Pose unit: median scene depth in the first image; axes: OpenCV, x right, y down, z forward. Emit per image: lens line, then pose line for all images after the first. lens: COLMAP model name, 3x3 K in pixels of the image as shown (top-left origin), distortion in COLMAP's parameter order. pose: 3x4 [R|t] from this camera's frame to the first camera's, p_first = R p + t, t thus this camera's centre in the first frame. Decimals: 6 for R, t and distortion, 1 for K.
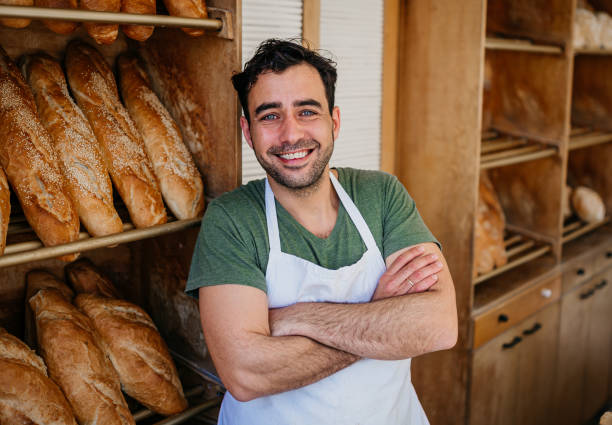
lens RADIAL K [[831.5, 0, 322.2], [0, 831.5, 202.5], [0, 0, 1]] dist [-0.011693, 0.028794]
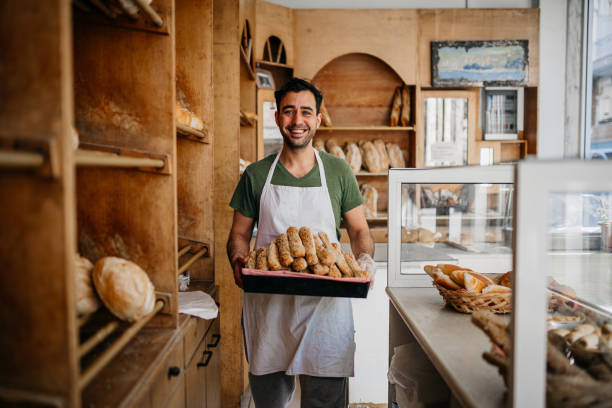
lens RADIAL K [[609.4, 0, 306.0], [0, 609.4, 204.0], [0, 0, 1]] dist [-0.048610, 0.002816]
pose [[0.802190, -0.043838, 0.595458, 0.380351], [0.112781, 0.990473, -0.079017, -0.013094], [-0.586321, 0.130543, 0.799491, 1.272298]]
